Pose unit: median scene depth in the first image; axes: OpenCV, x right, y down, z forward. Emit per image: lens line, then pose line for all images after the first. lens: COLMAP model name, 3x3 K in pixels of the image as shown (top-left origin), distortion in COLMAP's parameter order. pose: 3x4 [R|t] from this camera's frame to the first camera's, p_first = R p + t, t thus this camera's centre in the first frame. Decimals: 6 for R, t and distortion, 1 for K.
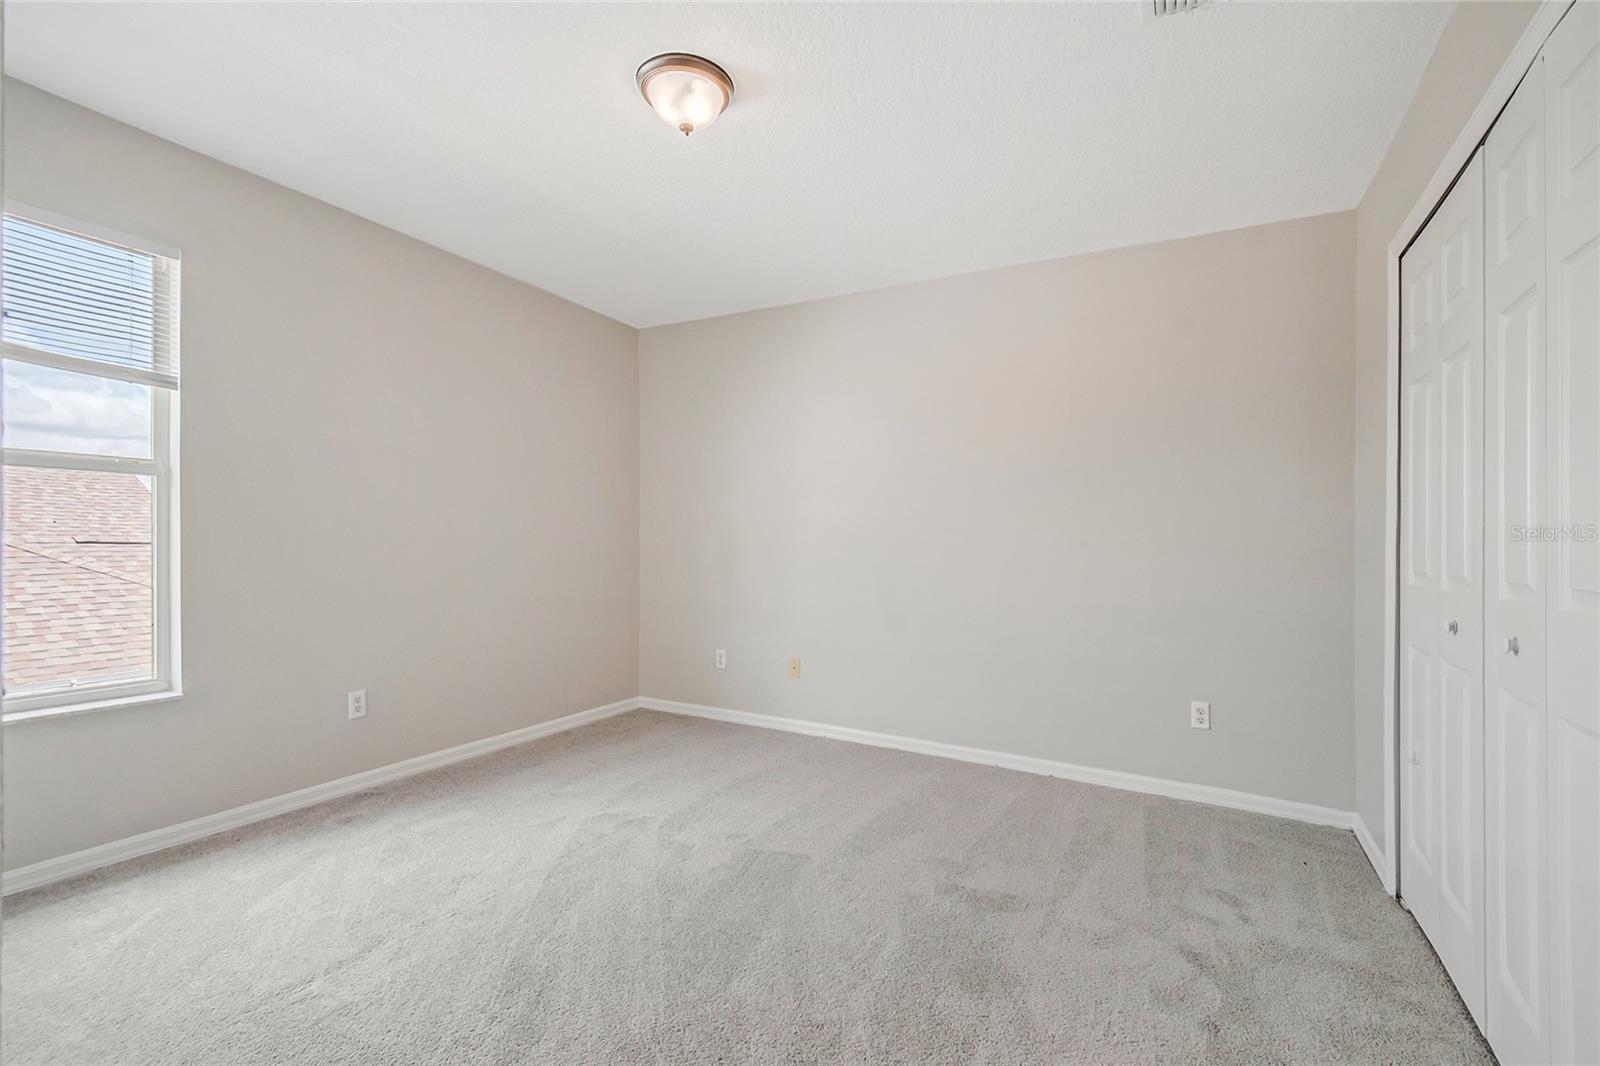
lens RADIAL K [[701.6, 0, 797.3], [0, 701.6, 540.8], [0, 0, 1]] dist [-0.005222, -0.009820]
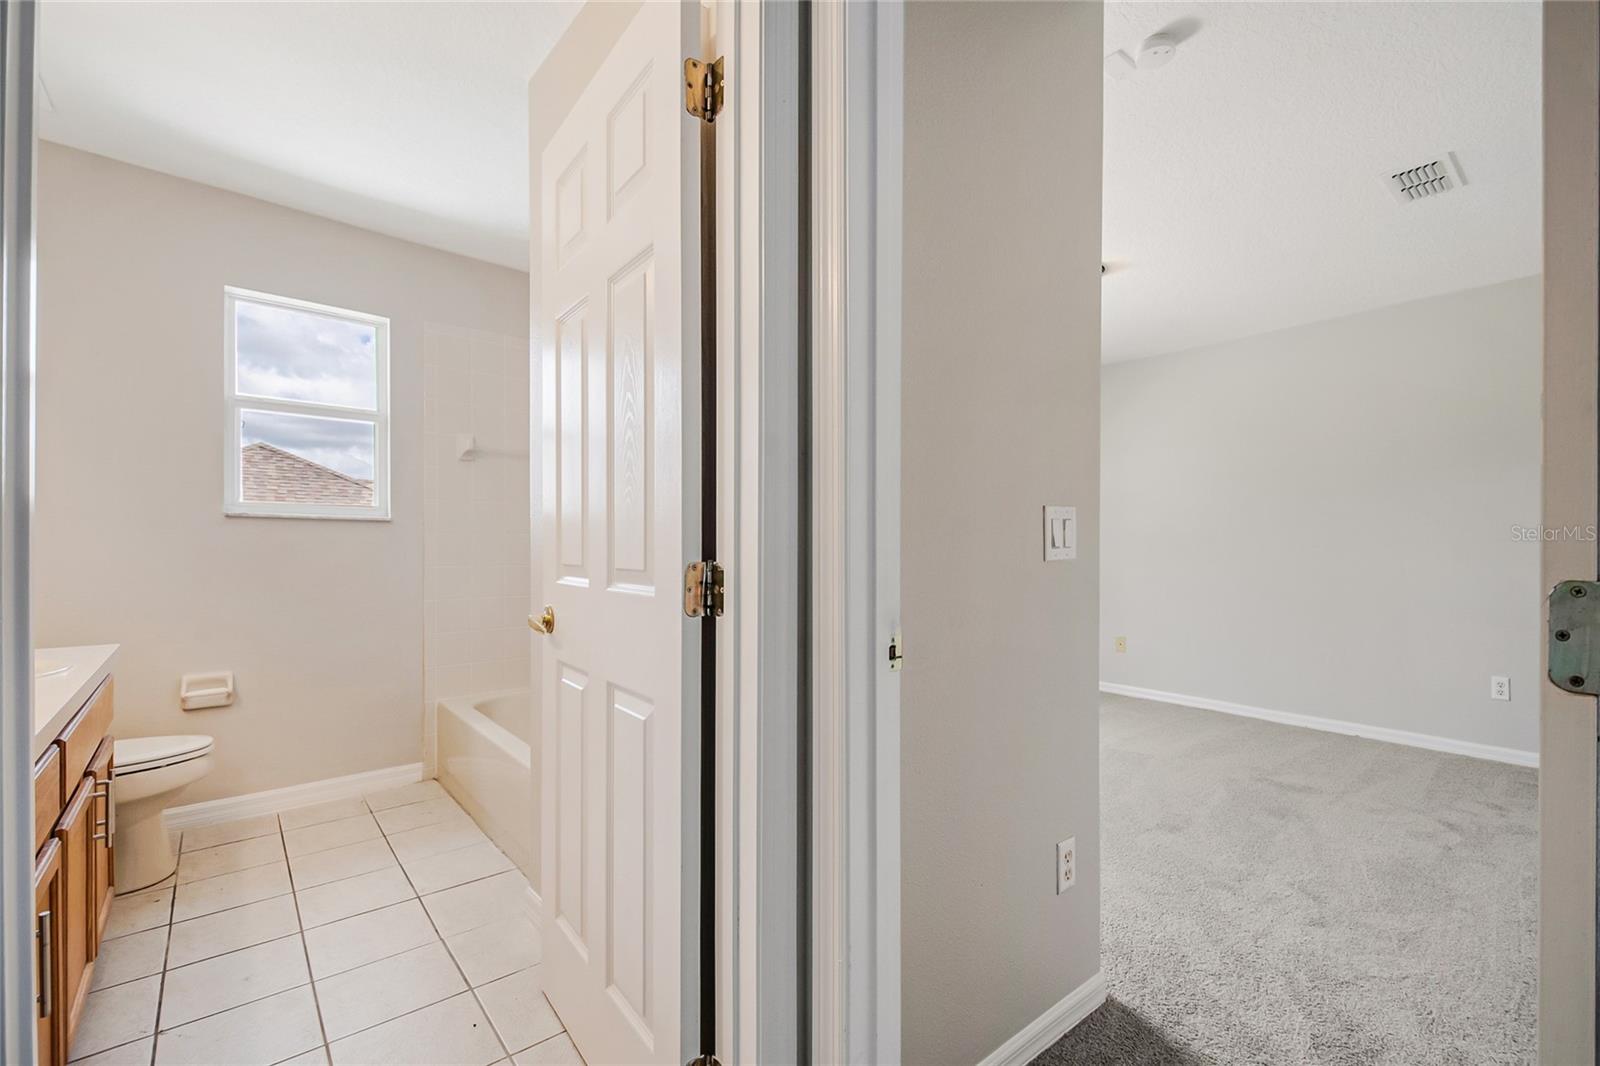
lens RADIAL K [[701.6, 0, 809.9], [0, 701.6, 541.7], [0, 0, 1]] dist [-0.005222, -0.009820]
pose [[0.935173, -0.005618, -0.354147, -0.149703], [0.004927, 0.999984, -0.002852, -0.006690], [0.354158, 0.000922, 0.935185, -0.719223]]
